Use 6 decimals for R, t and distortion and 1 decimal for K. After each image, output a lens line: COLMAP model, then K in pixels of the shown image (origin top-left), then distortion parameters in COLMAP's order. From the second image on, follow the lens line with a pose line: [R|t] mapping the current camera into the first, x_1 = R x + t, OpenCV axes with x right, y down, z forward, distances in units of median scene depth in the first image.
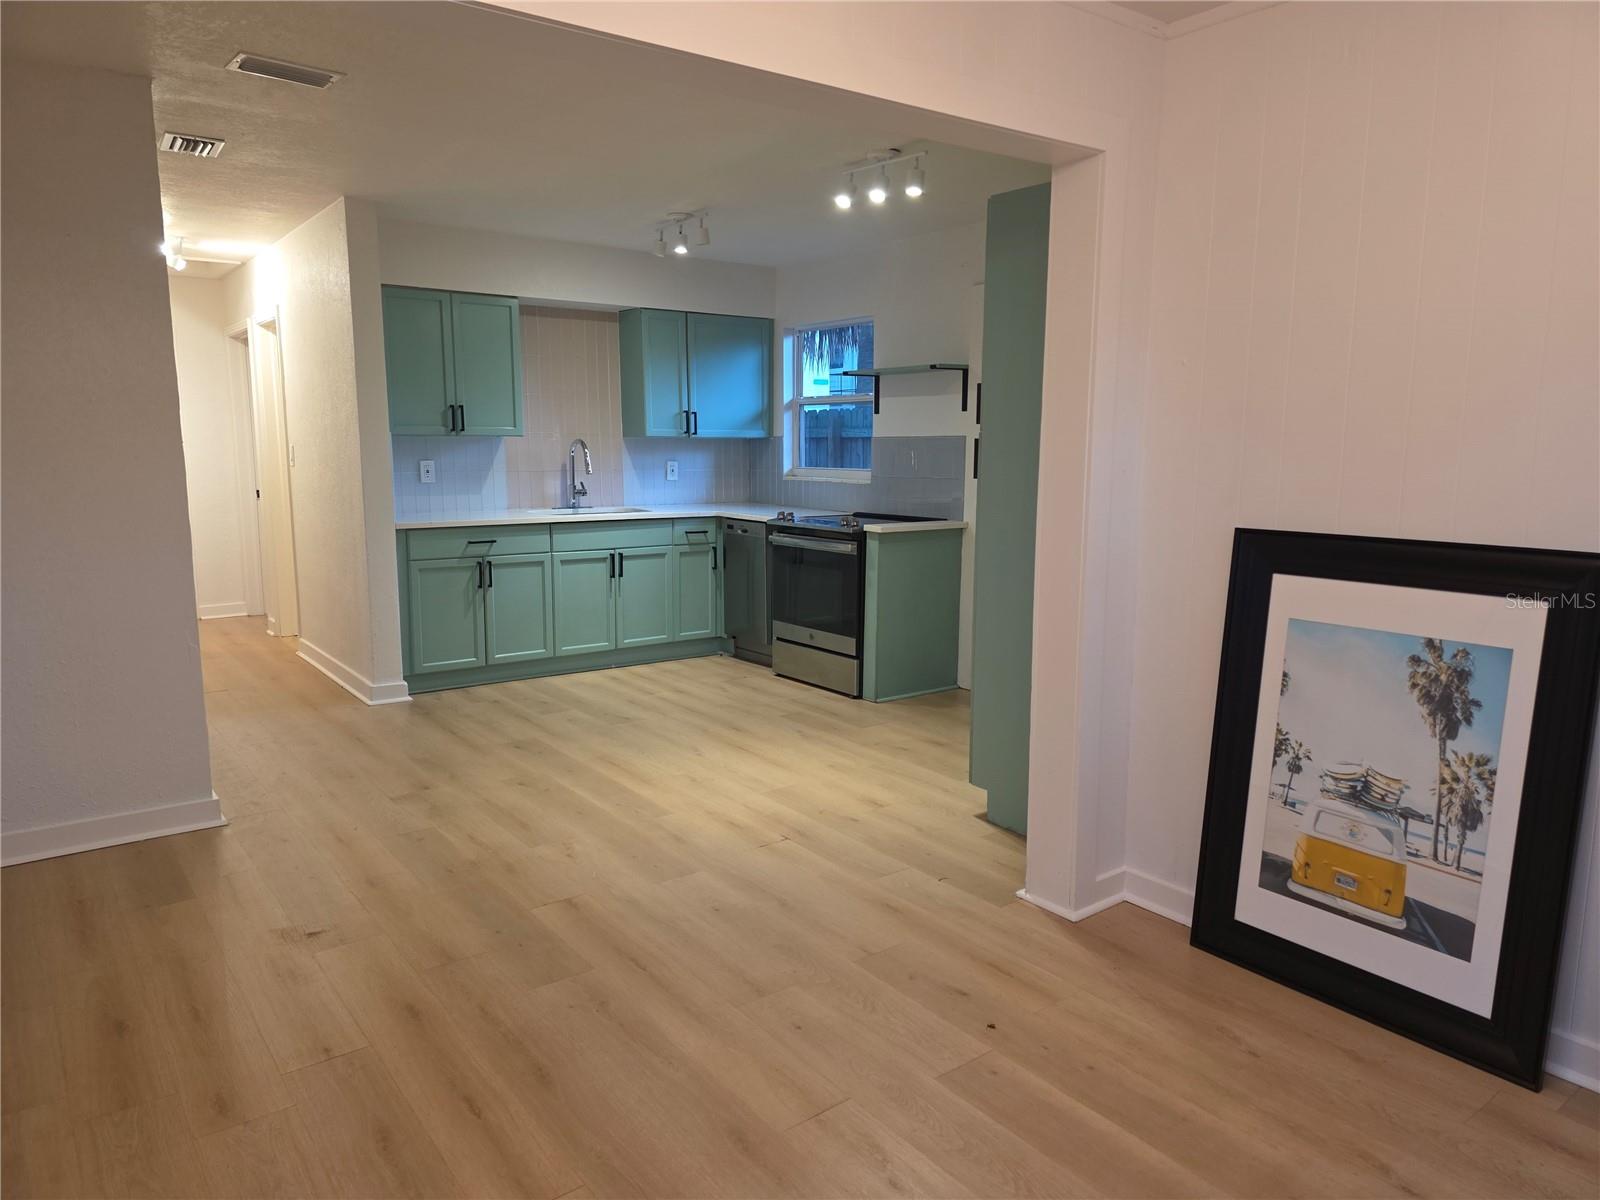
lens RADIAL K [[1049.9, 0, 800.0], [0, 1049.9, 600.0], [0, 0, 1]] dist [0.084062, -0.079689]
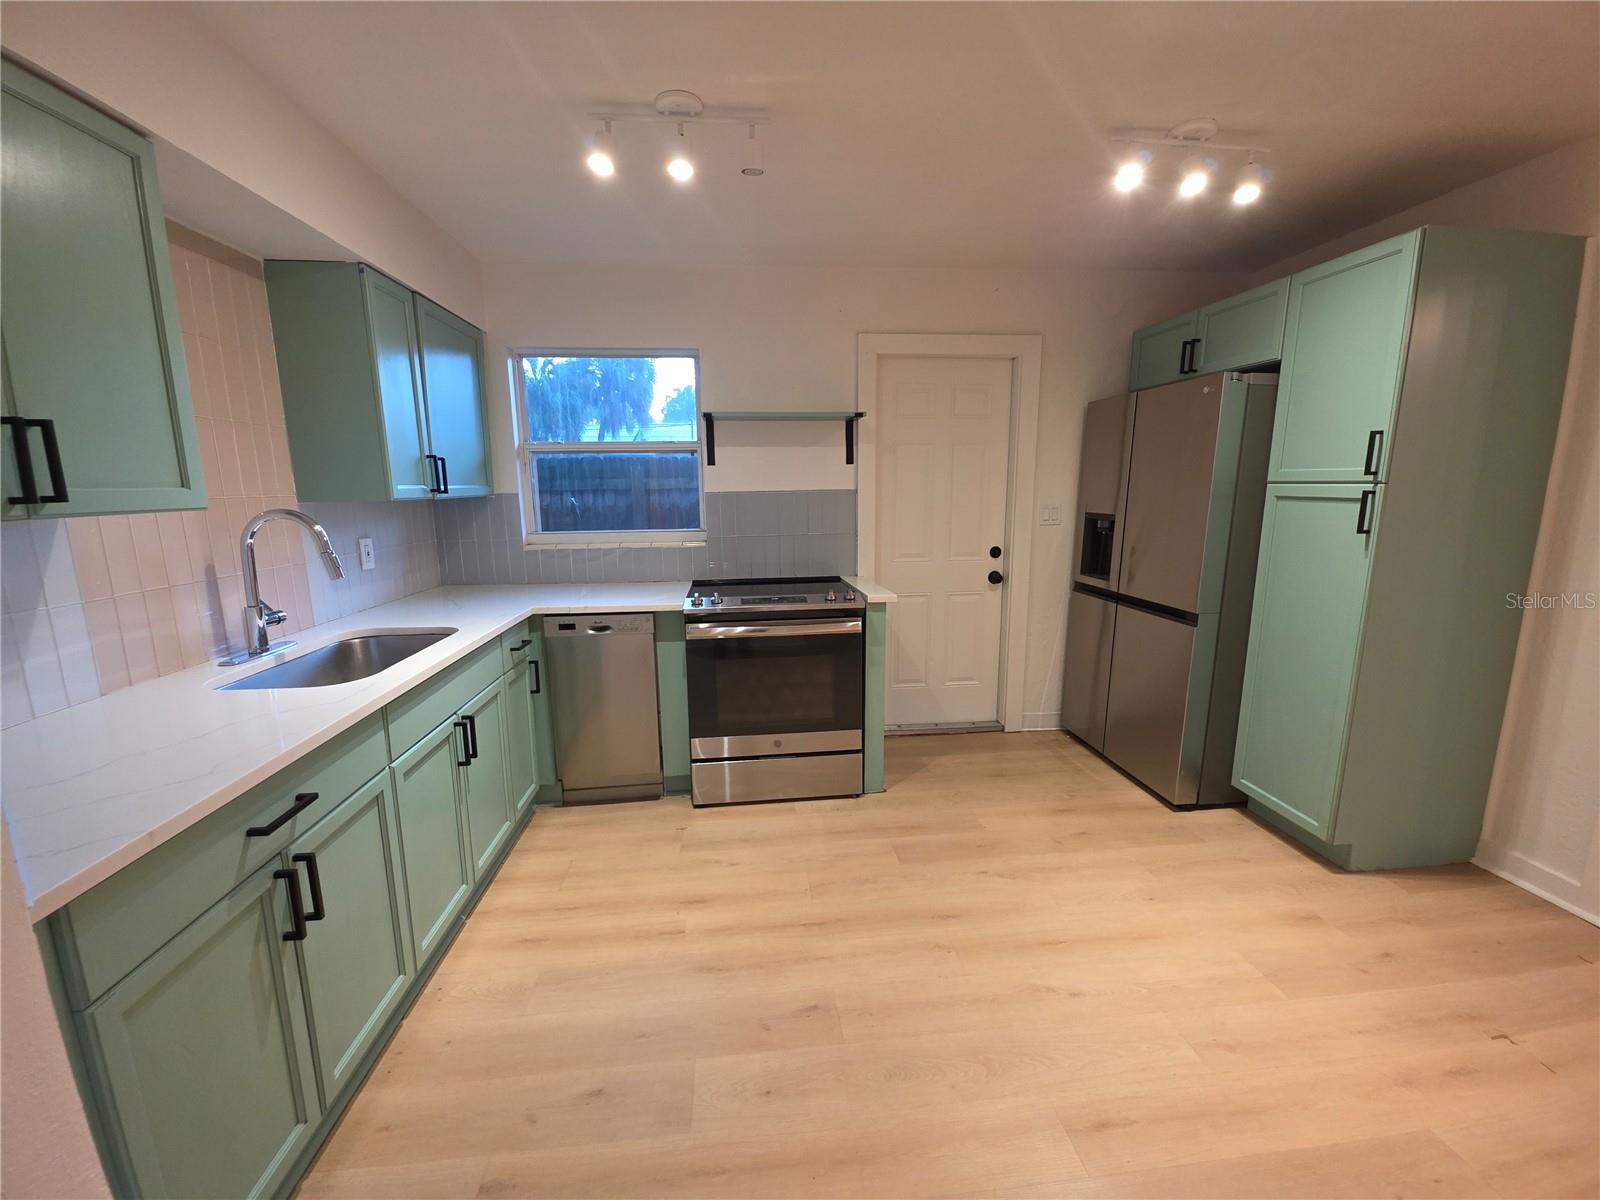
lens RADIAL K [[639.0, 0, 794.9], [0, 639.0, 596.4], [0, 0, 1]] dist [0.008858, -0.007342]
pose [[0.520295, -0.157747, 0.839291, -0.433744], [0.143138, 0.984997, 0.096398, -0.140025], [-0.841905, 0.069979, 0.535068, 0.843697]]
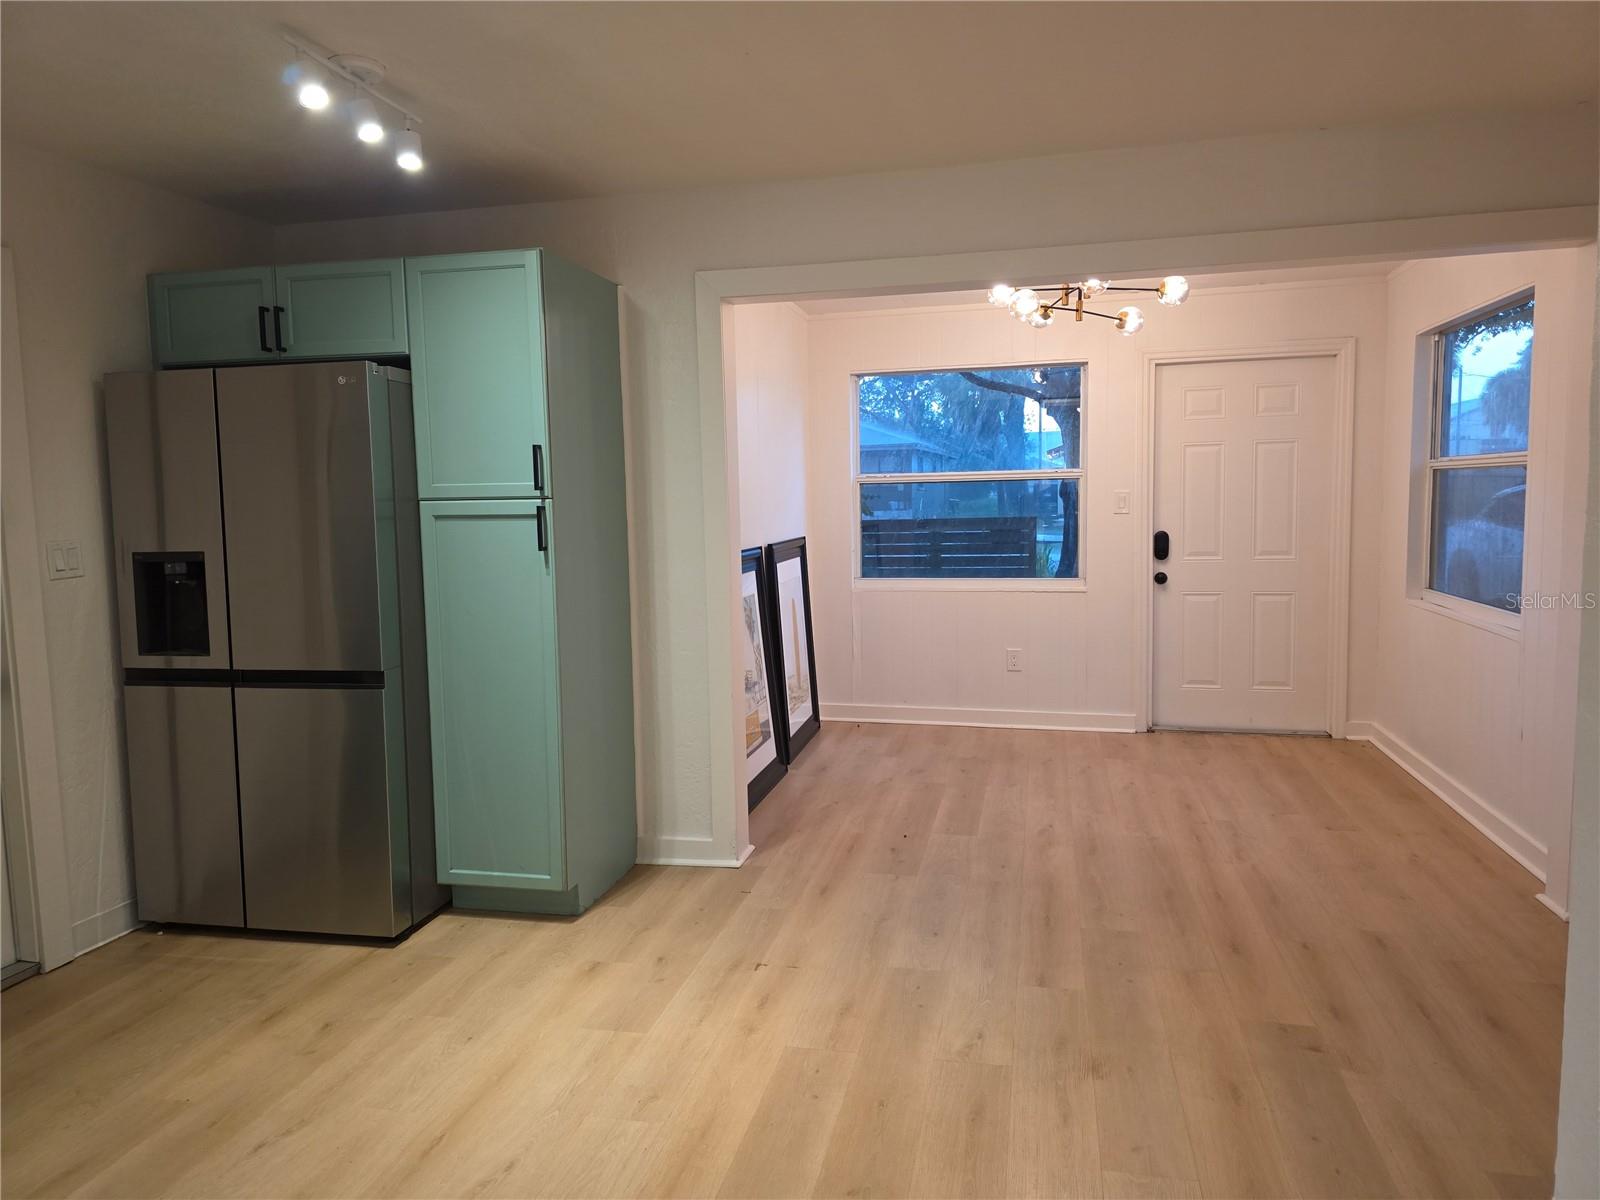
lens RADIAL K [[1080.2, 0, 801.8], [0, 1080.2, 586.6], [0, 0, 1]] dist [0.088777, -0.088245]
pose [[-0.643954, -0.057240, 0.762920, -0.504353], [0.136644, 0.972558, 0.188305, -0.170887], [-0.752763, 0.225508, -0.618461, 1.056675]]
